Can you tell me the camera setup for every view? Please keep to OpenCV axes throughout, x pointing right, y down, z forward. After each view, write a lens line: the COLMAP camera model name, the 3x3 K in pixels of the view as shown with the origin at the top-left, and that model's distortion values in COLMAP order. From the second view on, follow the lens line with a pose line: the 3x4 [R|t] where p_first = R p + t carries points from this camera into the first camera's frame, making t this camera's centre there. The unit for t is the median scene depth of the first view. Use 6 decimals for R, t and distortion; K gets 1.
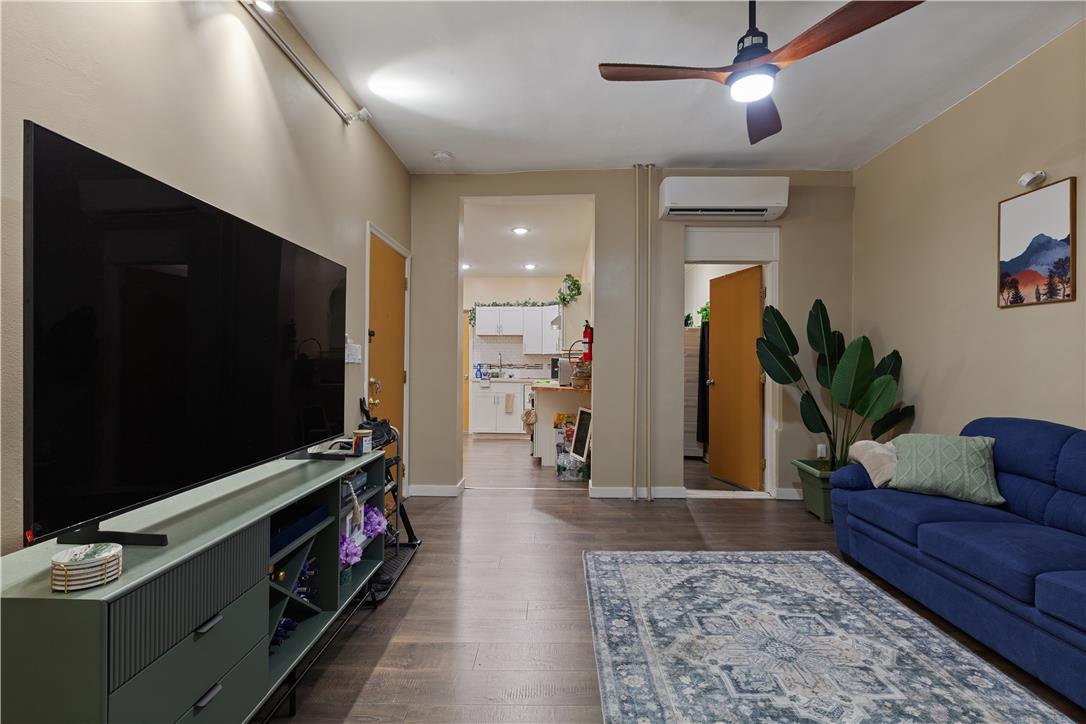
lens RADIAL K [[488.8, 0, 543.0], [0, 488.8, 362.0], [0, 0, 1]] dist [-0.001081, -0.000096]
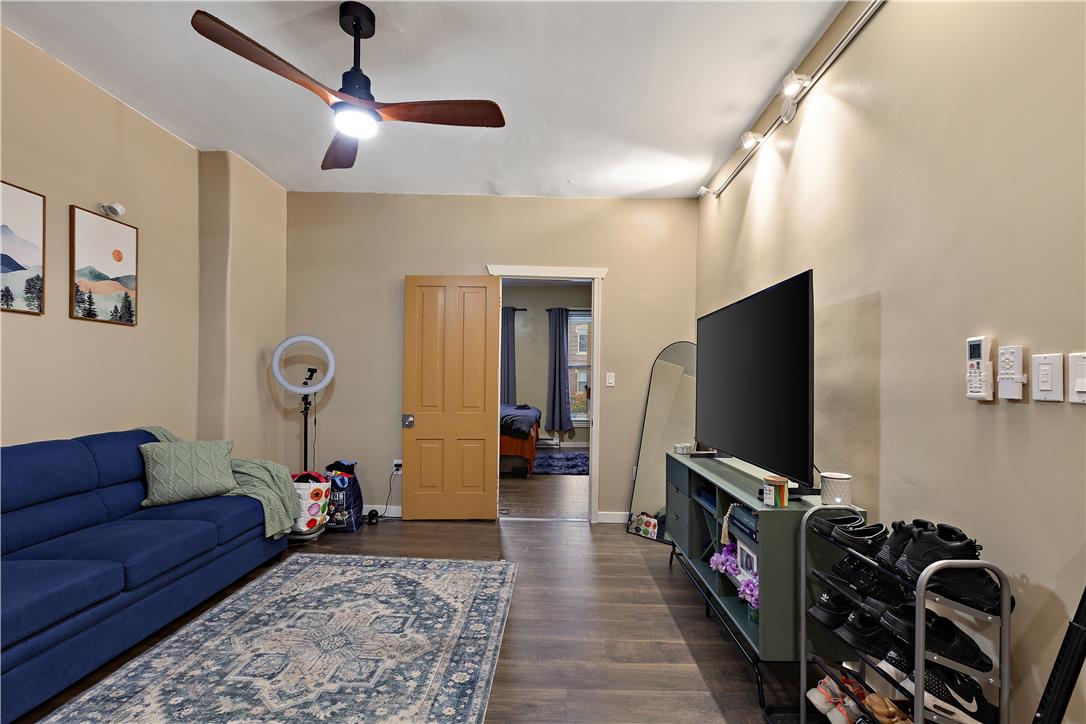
lens RADIAL K [[496.8, 0, 543.1], [0, 496.8, 380.3], [0, 0, 1]] dist [-0.000288, -0.000014]
pose [[-0.999865, -0.016424, 0.000777, 0.014978], [-0.016431, 0.999822, -0.009296, -0.004483], [-0.000624, -0.009308, -0.999956, 1.856150]]
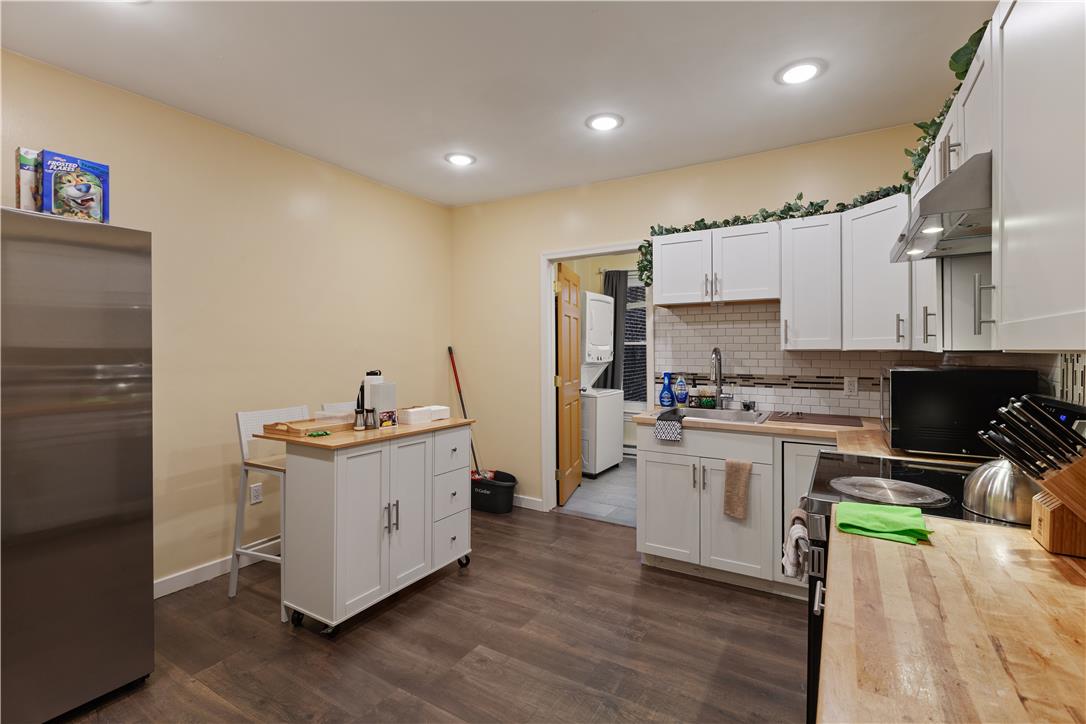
lens RADIAL K [[488.8, 0, 543.0], [0, 488.8, 362.0], [0, 0, 1]] dist [-0.001081, -0.000096]
pose [[0.869402, -0.008008, -0.494040, -0.014892], [0.018008, 0.999718, 0.015485, -0.015283], [0.493777, -0.022359, 0.869301, 0.591890]]
